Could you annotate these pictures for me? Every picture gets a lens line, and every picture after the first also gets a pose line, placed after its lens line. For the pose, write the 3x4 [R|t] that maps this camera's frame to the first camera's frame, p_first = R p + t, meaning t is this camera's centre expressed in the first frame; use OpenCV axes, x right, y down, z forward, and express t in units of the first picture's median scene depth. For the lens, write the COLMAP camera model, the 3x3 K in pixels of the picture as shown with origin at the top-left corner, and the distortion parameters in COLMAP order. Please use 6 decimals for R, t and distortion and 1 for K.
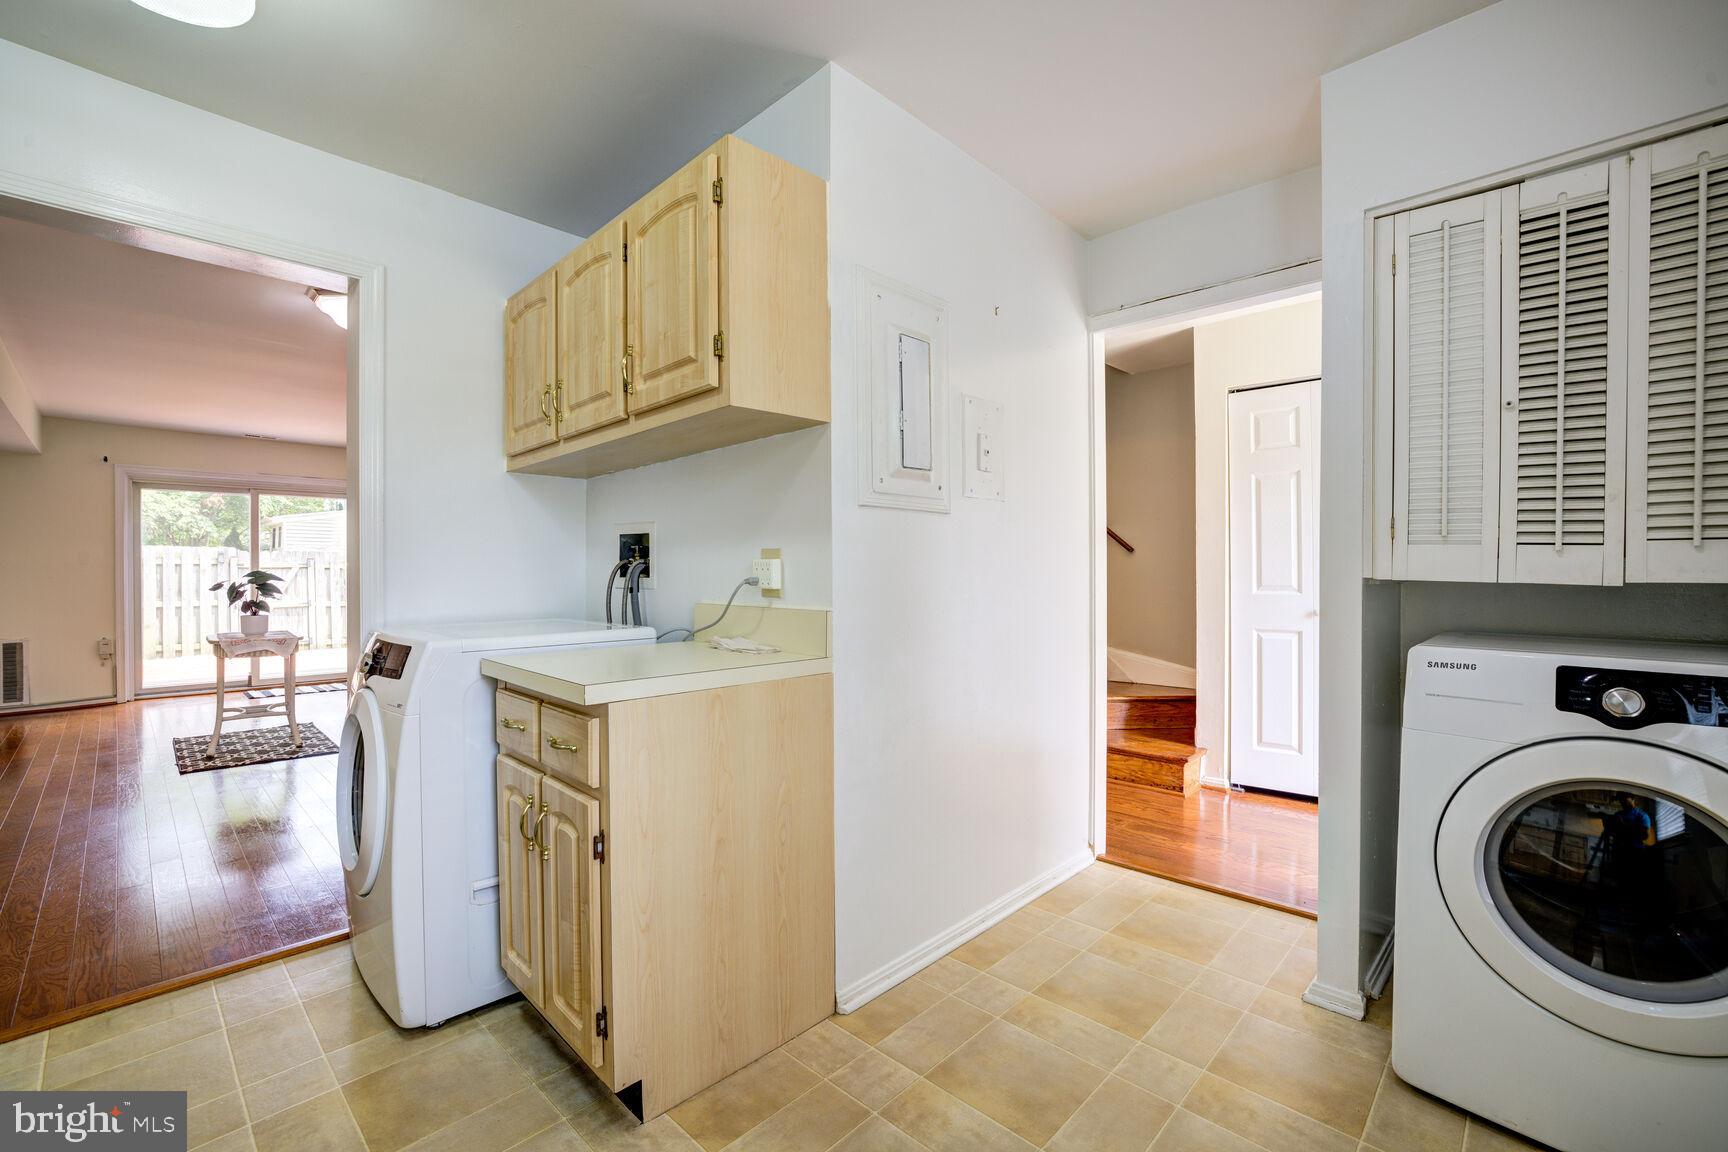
lens RADIAL K [[742.1, 0, 874.9], [0, 742.1, 573.8], [0, 0, 1]] dist [-0.015264, 0.000434]
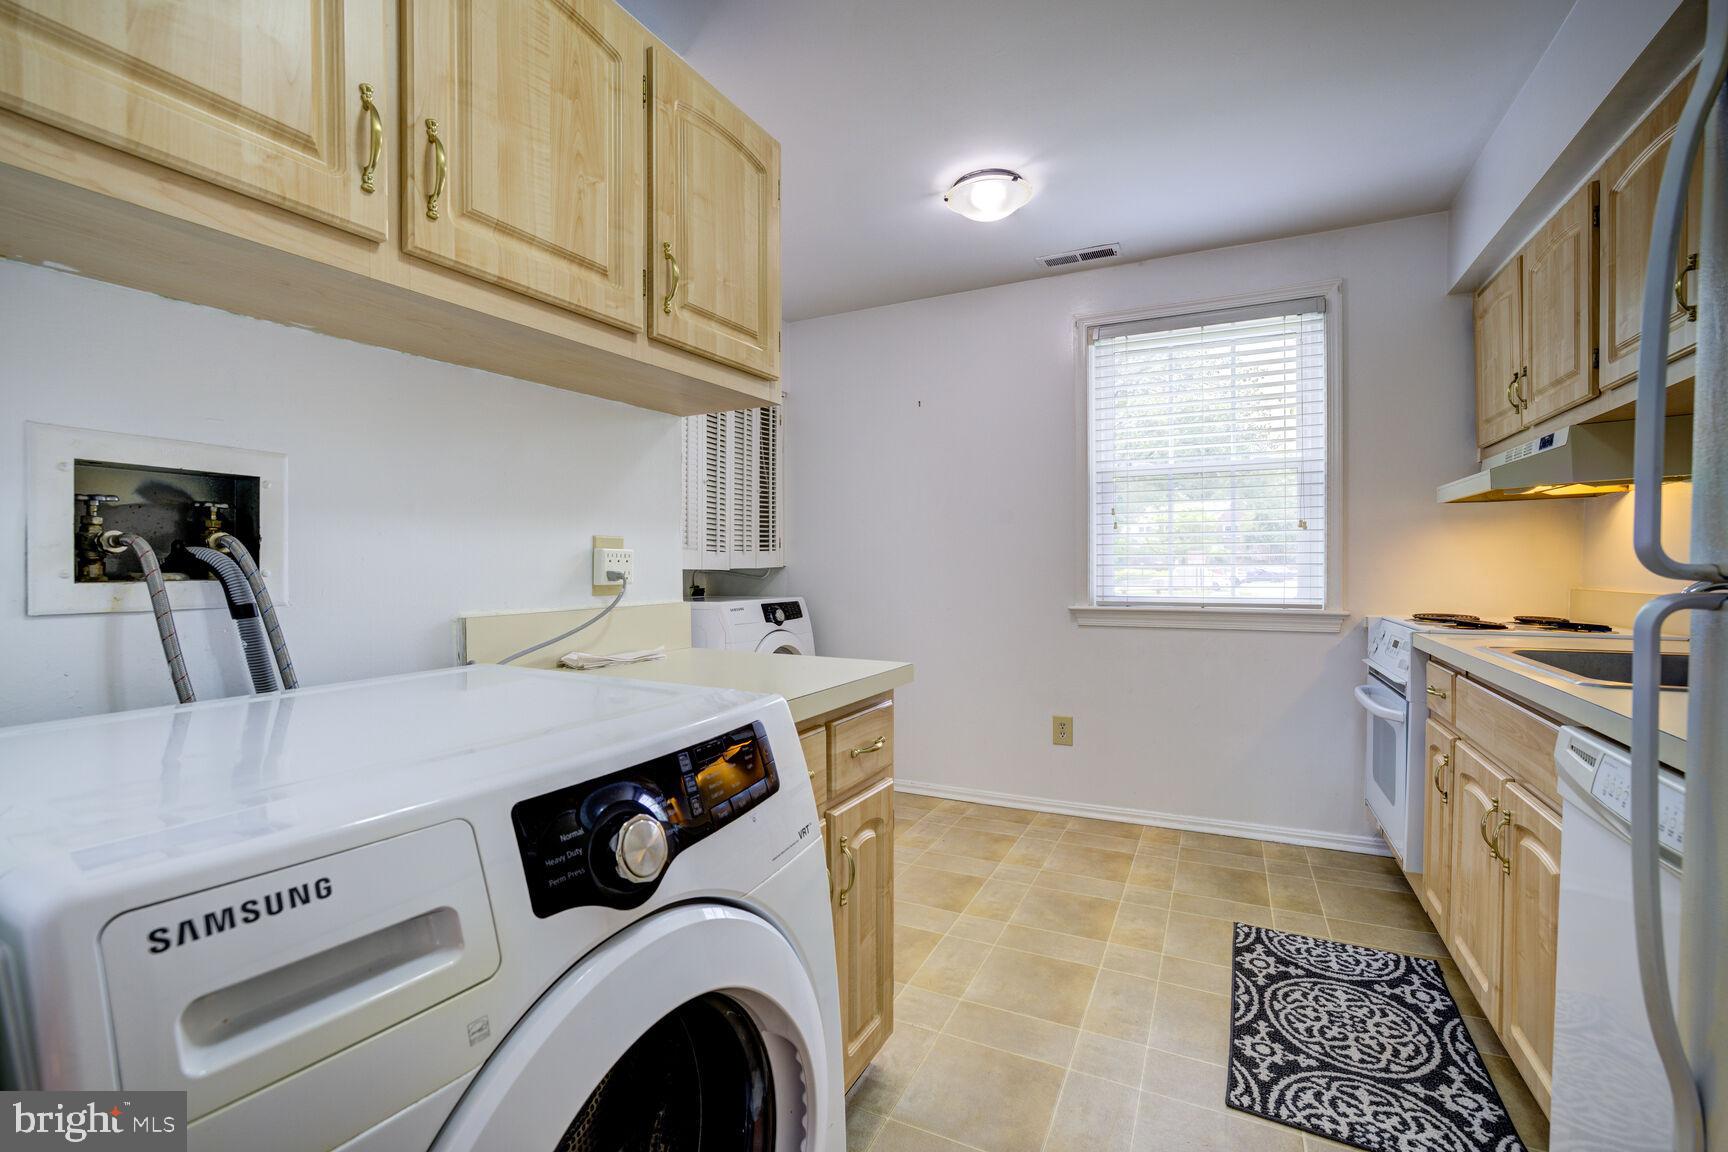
lens RADIAL K [[742.1, 0, 866.2], [0, 742.1, 573.3], [0, 0, 1]] dist [-0.015264, 0.000434]
pose [[-0.298031, -0.009144, 0.954512, -1.111111], [0.014927, 0.999787, 0.014238, -0.000405], [-0.954439, 0.018492, -0.297831, 1.078945]]
